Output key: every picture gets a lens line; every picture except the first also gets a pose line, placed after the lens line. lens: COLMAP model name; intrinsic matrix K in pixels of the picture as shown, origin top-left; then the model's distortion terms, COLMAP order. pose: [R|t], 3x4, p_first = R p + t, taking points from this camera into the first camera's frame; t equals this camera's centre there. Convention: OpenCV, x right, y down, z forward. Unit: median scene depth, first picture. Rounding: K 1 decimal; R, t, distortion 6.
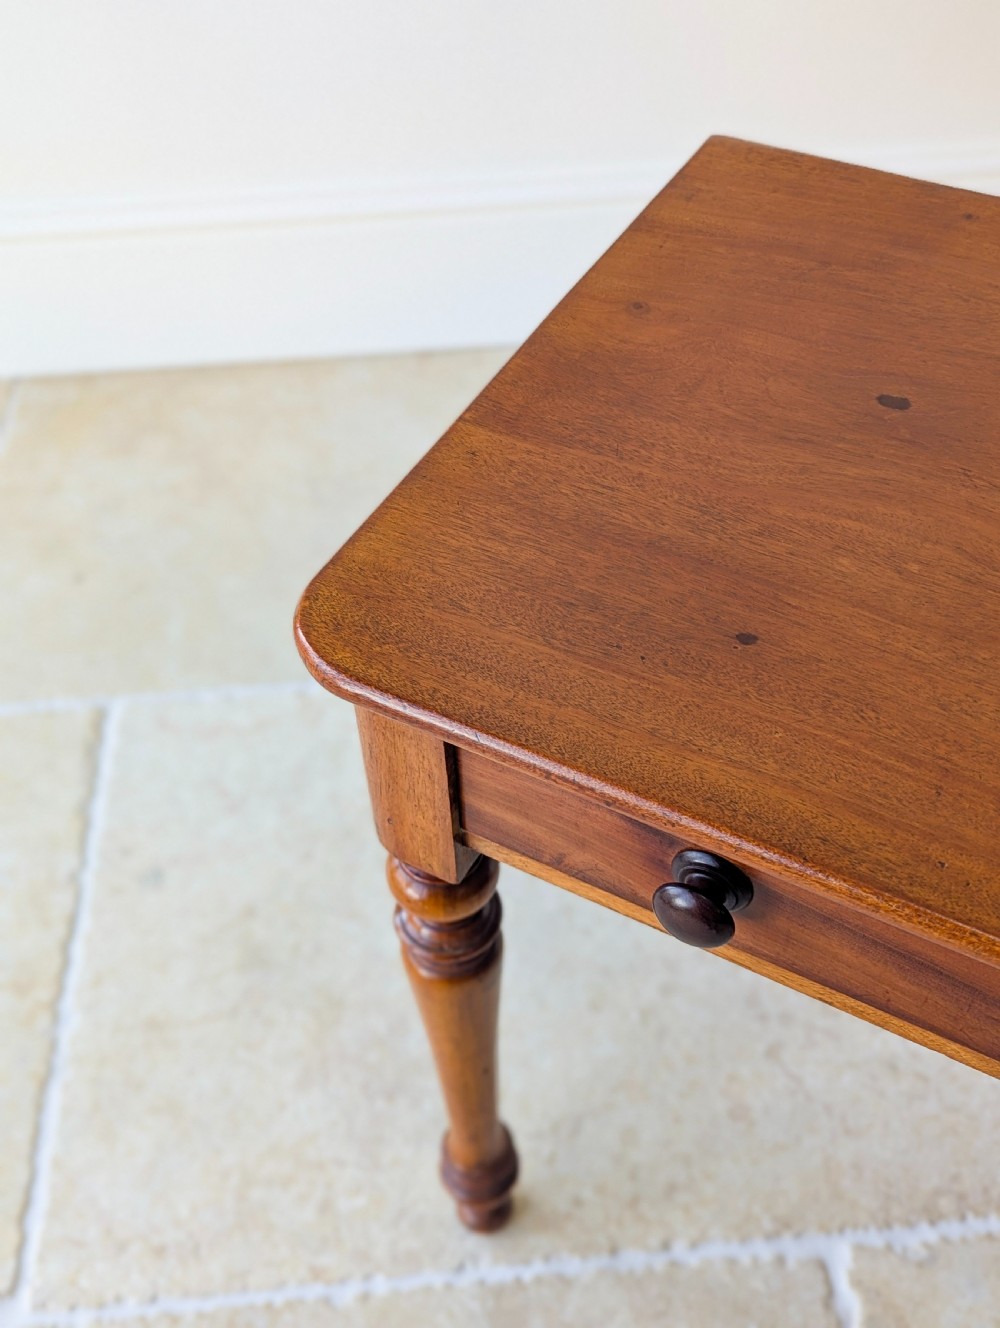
lens RADIAL K [[1443.6, 0, 530.0], [0, 1443.6, 653.5], [0, 0, 1]] dist [0.047229, 0.000000]
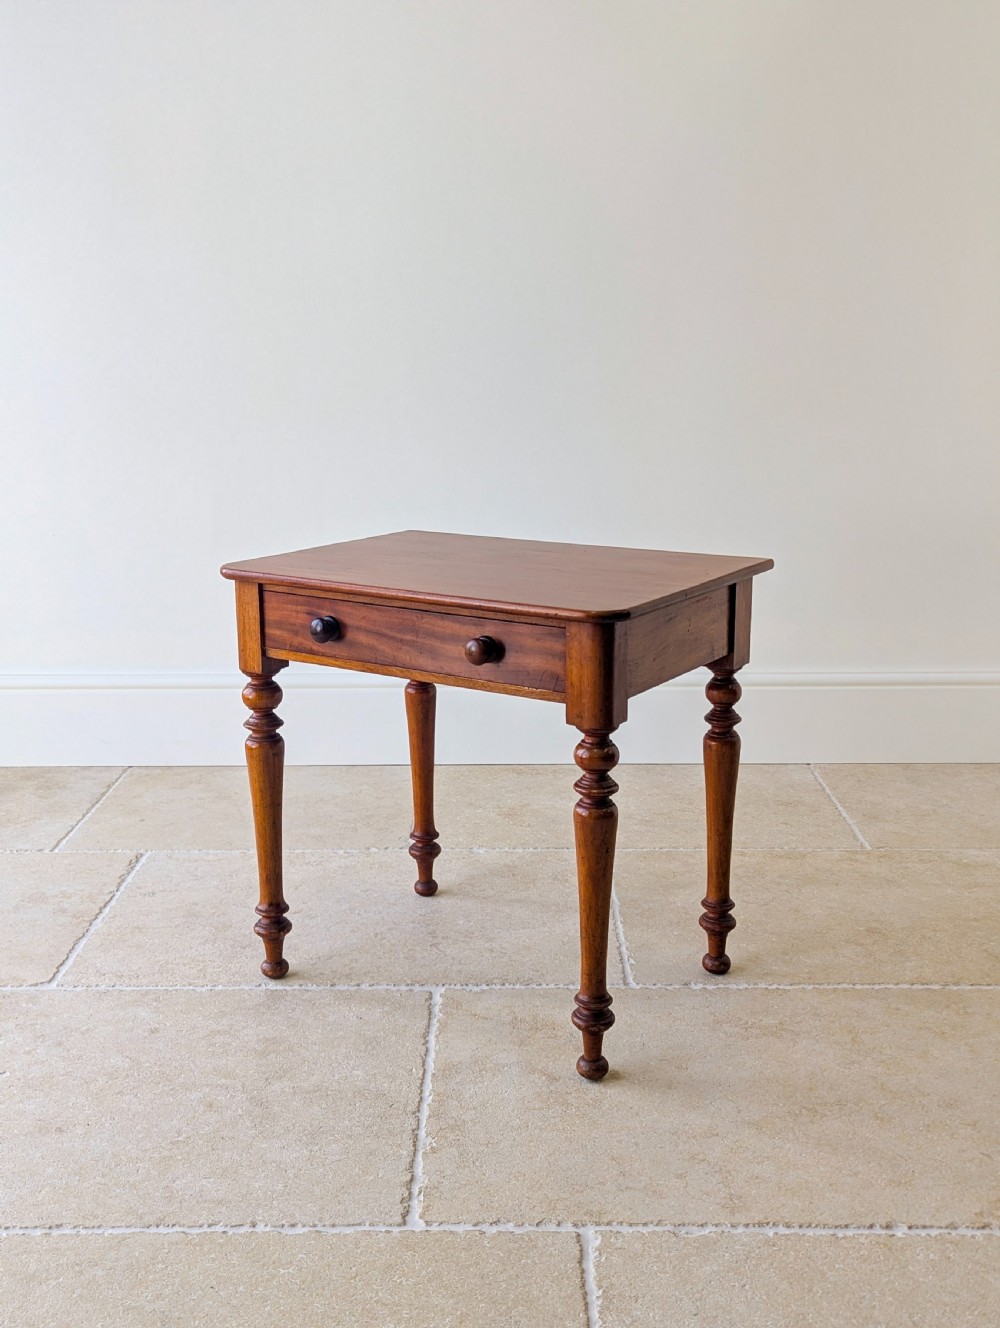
lens RADIAL K [[1422.6, 0, 494.0], [0, 1422.6, 654.8], [0, 0, 1]] dist [0.048532, 0.000000]
pose [[0.995040, 0.035449, -0.092942, 0.462090], [-0.081462, 0.826606, -0.556854, 1.142483], [0.057087, 0.561663, 0.825394, -0.942795]]
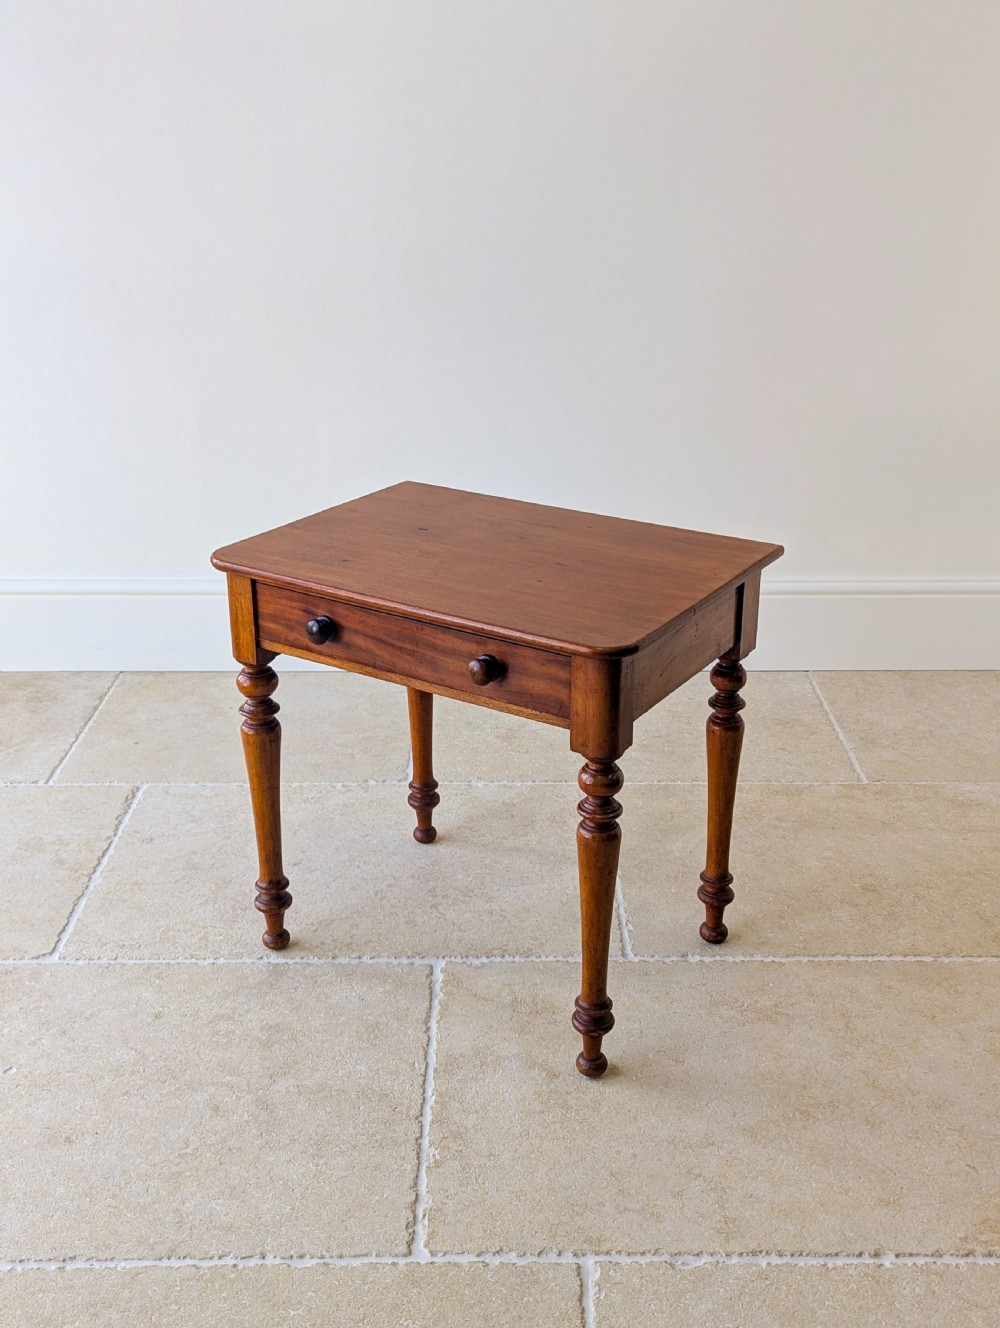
lens RADIAL K [[1422.6, 0, 514.5], [0, 1422.6, 644.3], [0, 0, 1]] dist [0.048532, 0.000000]
pose [[0.996581, 0.050559, -0.065346, 0.430475], [-0.073465, 0.904154, -0.420843, 0.852778], [0.037806, 0.424205, 0.904777, -1.051526]]
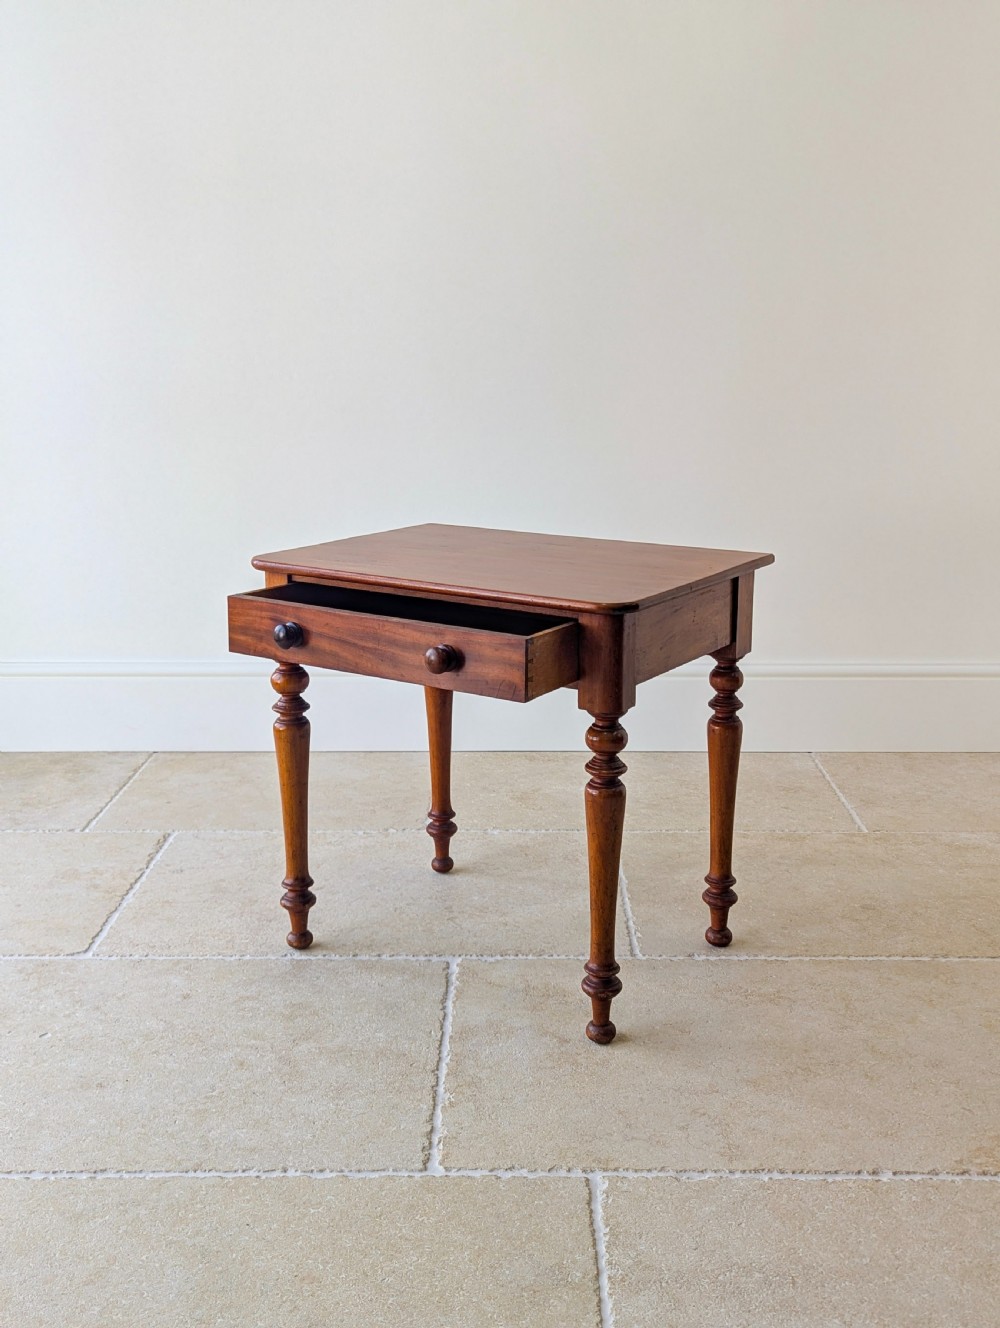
lens RADIAL K [[1422.6, 0, 513.7], [0, 1422.6, 644.2], [0, 0, 1]] dist [0.048532, 0.000000]
pose [[0.995489, 0.040158, -0.085963, 0.463935], [-0.081693, 0.823556, -0.561322, 1.216689], [0.048254, 0.565812, 0.823121, -1.030326]]
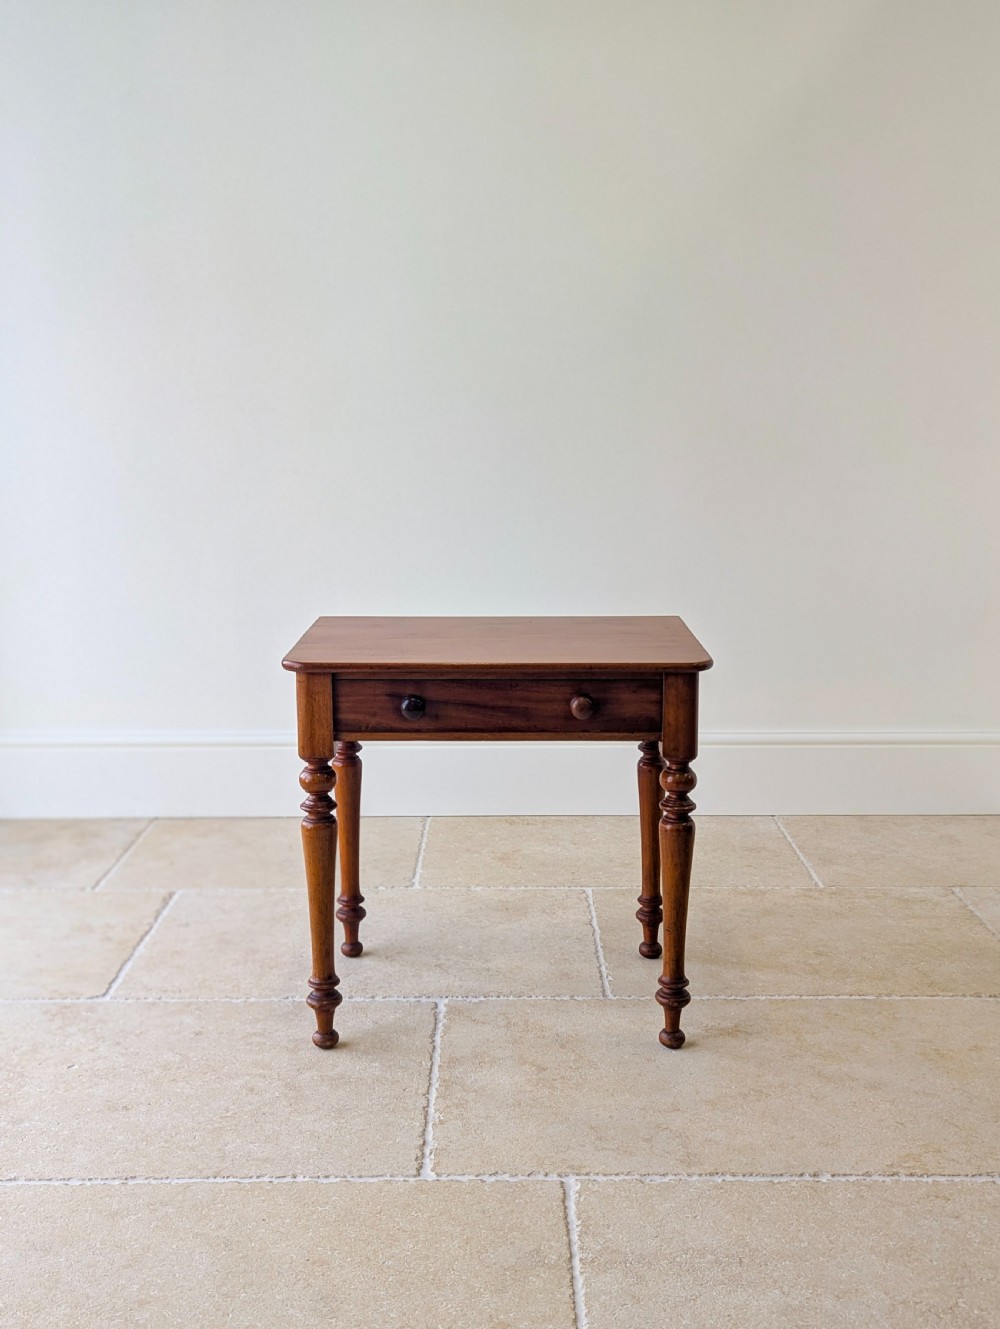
lens RADIAL K [[1444.7, 0, 504.7], [0, 1444.7, 682.6], [0, 0, 1]] dist [0.047229, 0.000000]
pose [[0.996291, 0.034673, -0.078750, 0.482722], [-0.074286, 0.808446, -0.583864, 1.372163], [0.043421, 0.587548, 0.808023, -1.231158]]
